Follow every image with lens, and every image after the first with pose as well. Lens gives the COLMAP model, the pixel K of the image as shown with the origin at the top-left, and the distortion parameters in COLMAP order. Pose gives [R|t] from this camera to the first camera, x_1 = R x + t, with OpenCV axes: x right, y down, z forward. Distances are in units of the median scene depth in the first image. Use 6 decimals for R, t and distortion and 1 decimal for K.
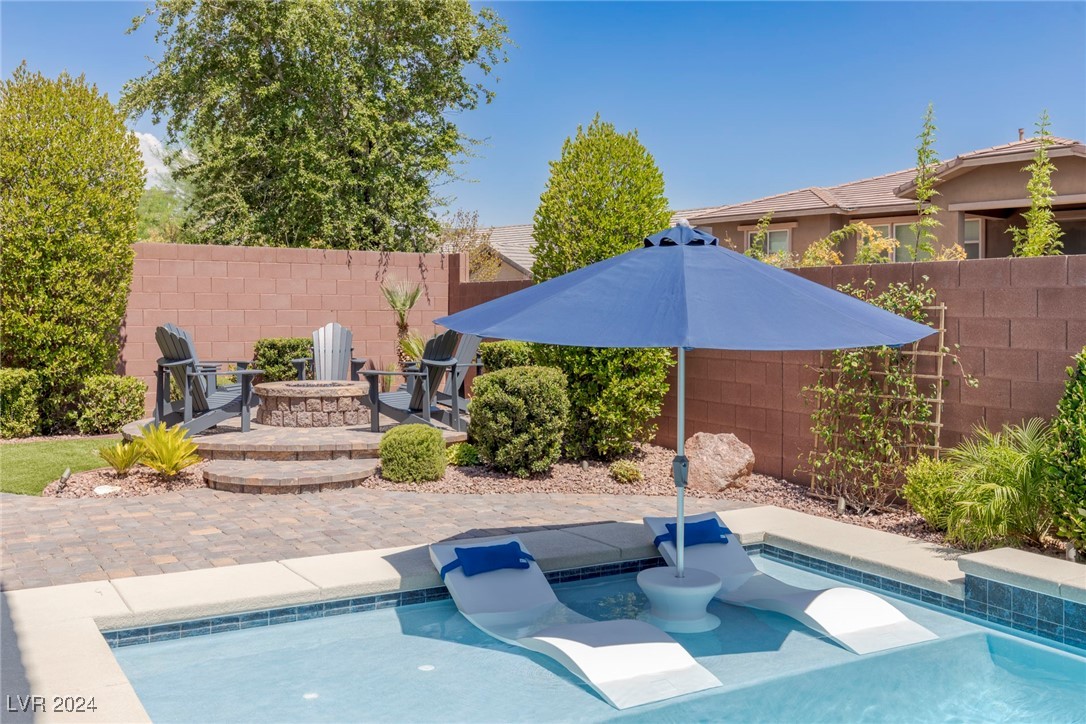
lens RADIAL K [[1069.0, 0, 544.5], [0, 1069.0, 341.0], [0, 0, 1]] dist [0.010829, 0.007236]
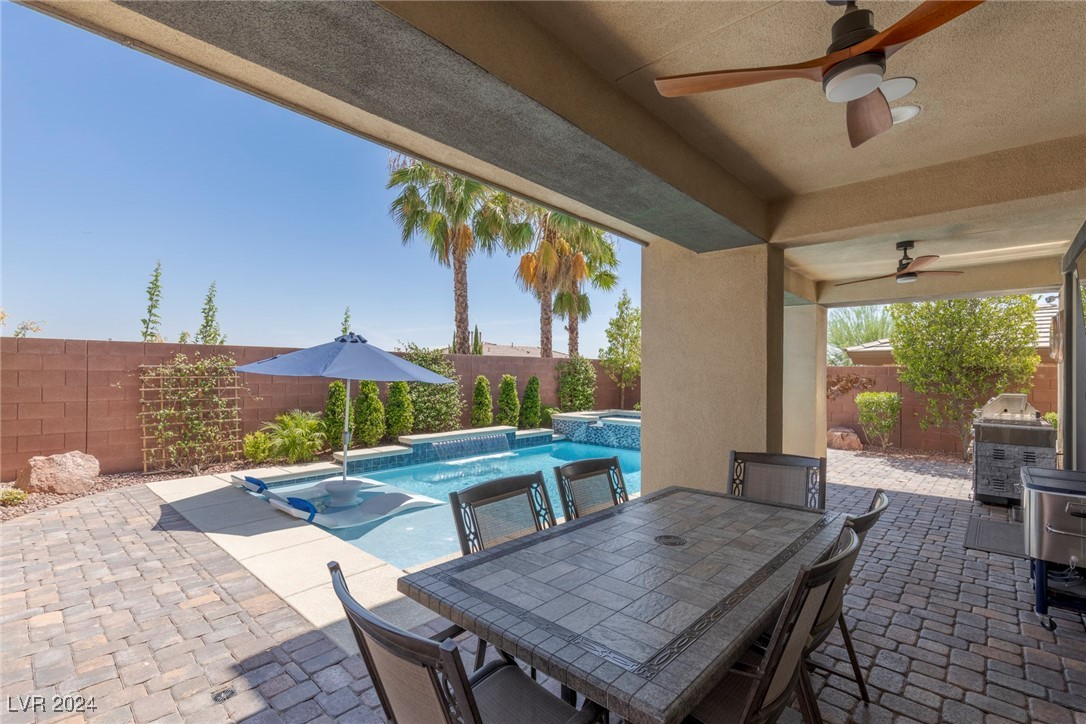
lens RADIAL K [[488.7, 0, 542.6], [0, 488.7, 354.4], [0, 0, 1]] dist [0.013913, -0.000282]
pose [[-0.287213, 0.023105, 0.957588, -0.614145], [0.018229, 0.999660, -0.018652, -0.020360], [-0.957693, 0.012099, -0.287537, 0.529616]]
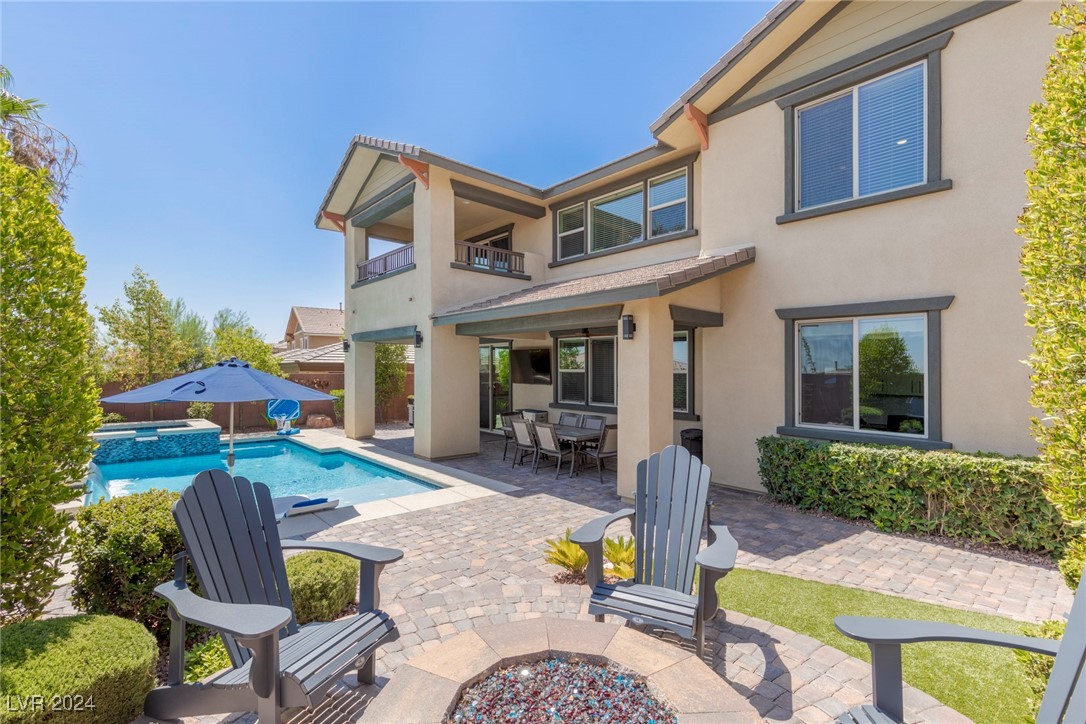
lens RADIAL K [[497.3, 0, 547.6], [0, 497.3, 367.3], [0, 0, 1]] dist [0.008675, -0.000338]
pose [[-0.981436, -0.015290, -0.191181, -0.210435], [-0.020265, 0.999504, 0.024095, -0.076618], [0.190718, 0.027522, -0.981259, 1.324864]]
